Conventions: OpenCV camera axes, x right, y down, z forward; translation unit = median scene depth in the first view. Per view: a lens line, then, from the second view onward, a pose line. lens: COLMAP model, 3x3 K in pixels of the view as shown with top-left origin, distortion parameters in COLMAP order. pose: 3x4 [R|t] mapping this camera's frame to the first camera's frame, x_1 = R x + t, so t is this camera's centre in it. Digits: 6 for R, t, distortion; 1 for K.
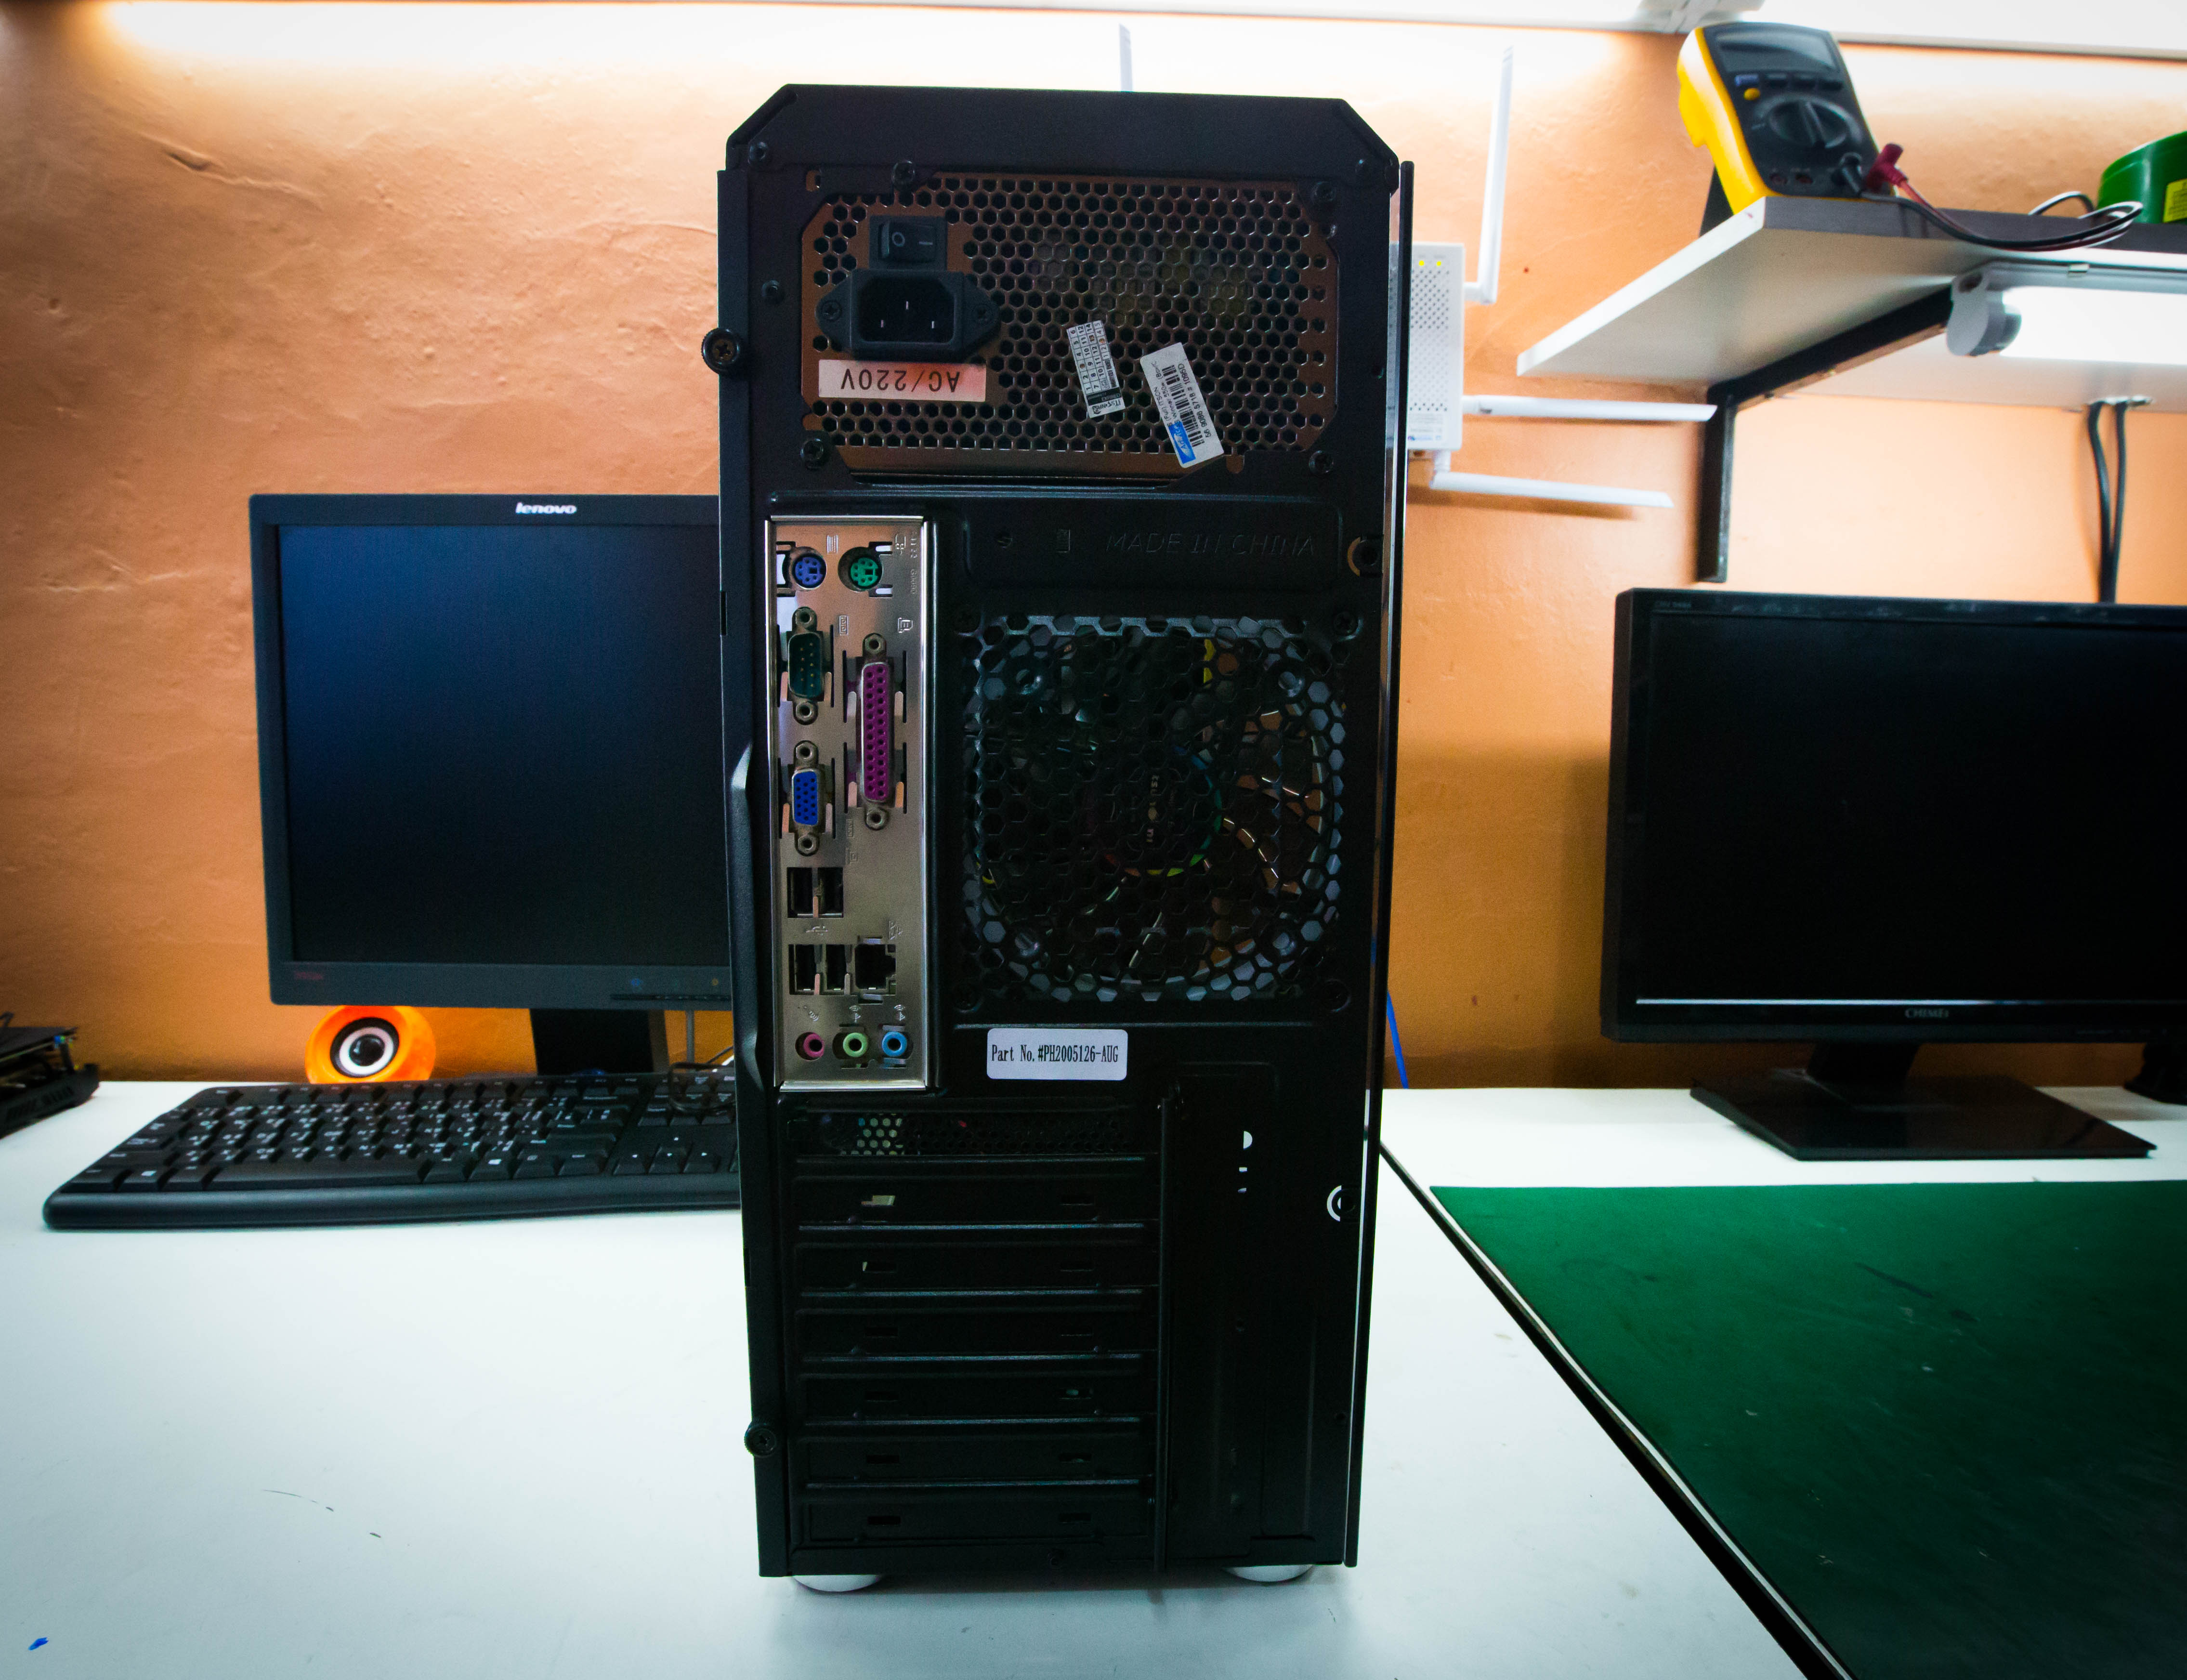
lens RADIAL K [[1164.6, 0, 1032.1], [0, 1164.6, 839.4], [0, 0, 1]] dist [-0.023355, -0.000849]
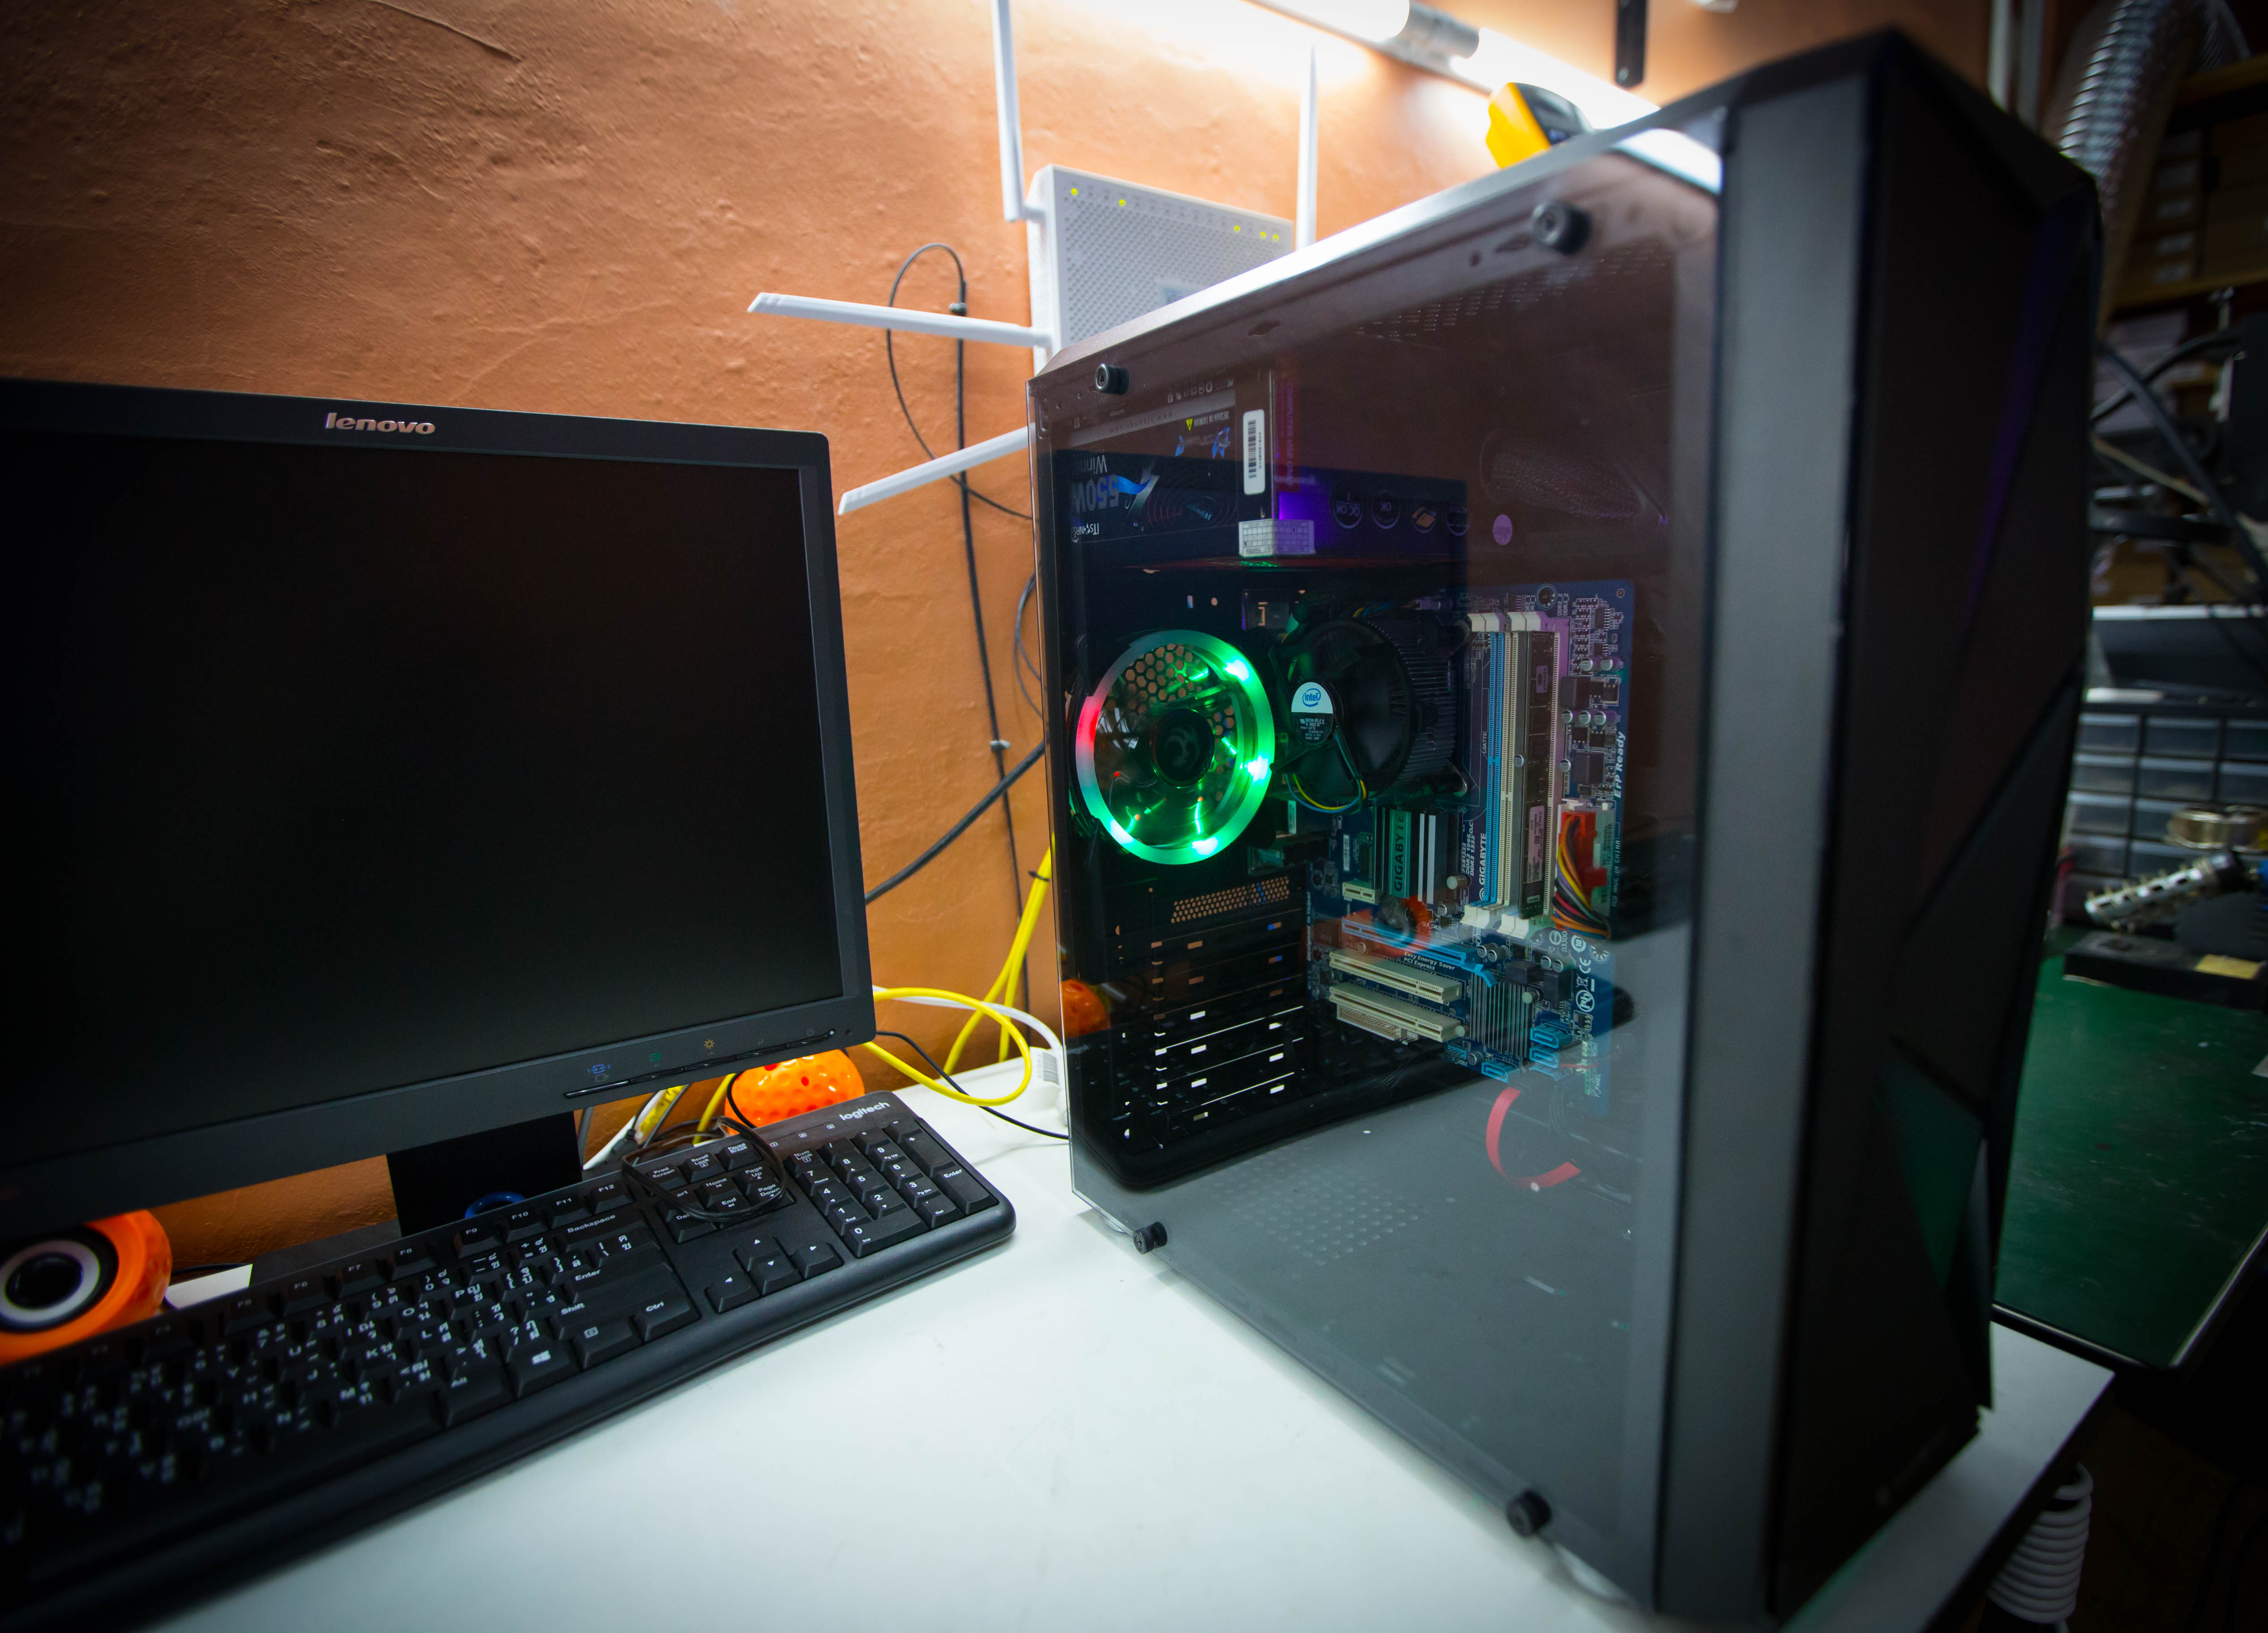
lens RADIAL K [[1107.1, 0, 1134.0], [0, 1107.1, 816.5], [0, 0, 1]] dist [0.000297, -0.001580]
pose [[0.830979, -0.126207, 0.541798, -0.422277], [0.088440, 0.991510, 0.095319, -0.077206], [-0.549228, -0.031291, 0.835086, 0.198806]]
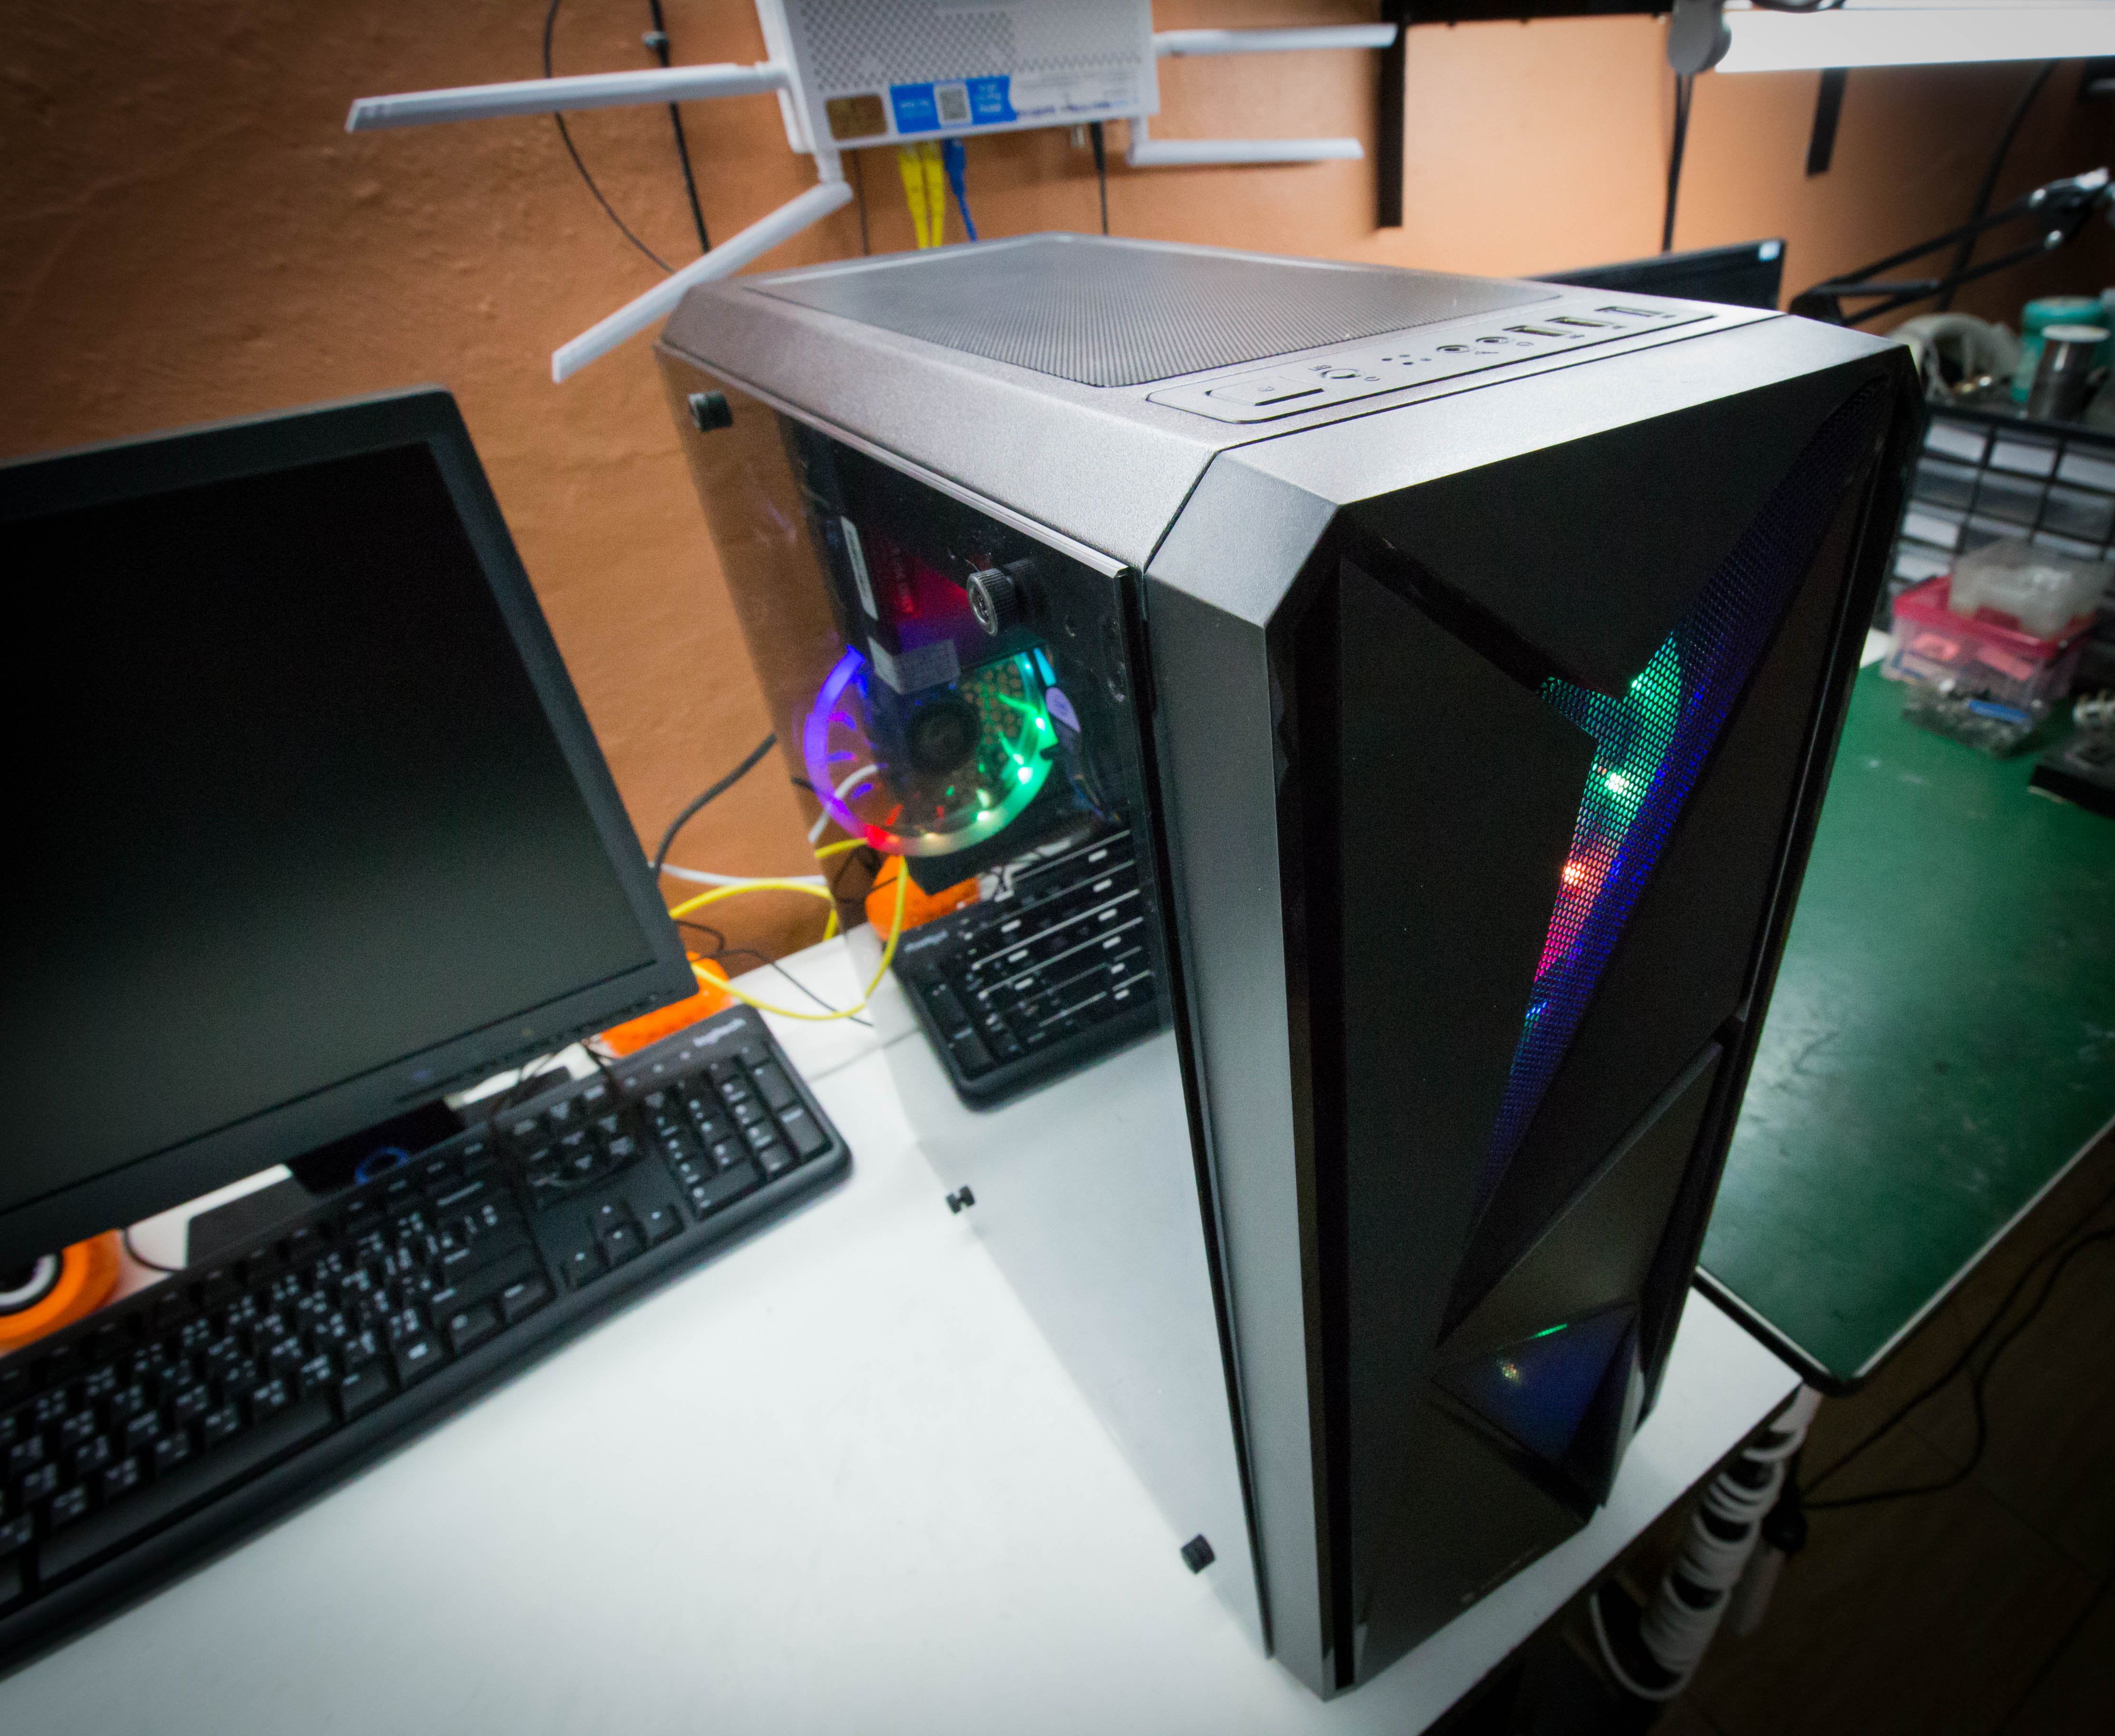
lens RADIAL K [[1116.4, 0, 1155.1], [0, 1116.4, 861.6], [0, 0, 1]] dist [-0.015556, -0.000495]
pose [[0.836298, -0.373295, 0.401568, -0.177408], [0.134234, 0.849534, 0.510169, -0.314370], [-0.531590, -0.372749, 0.760573, 0.202057]]
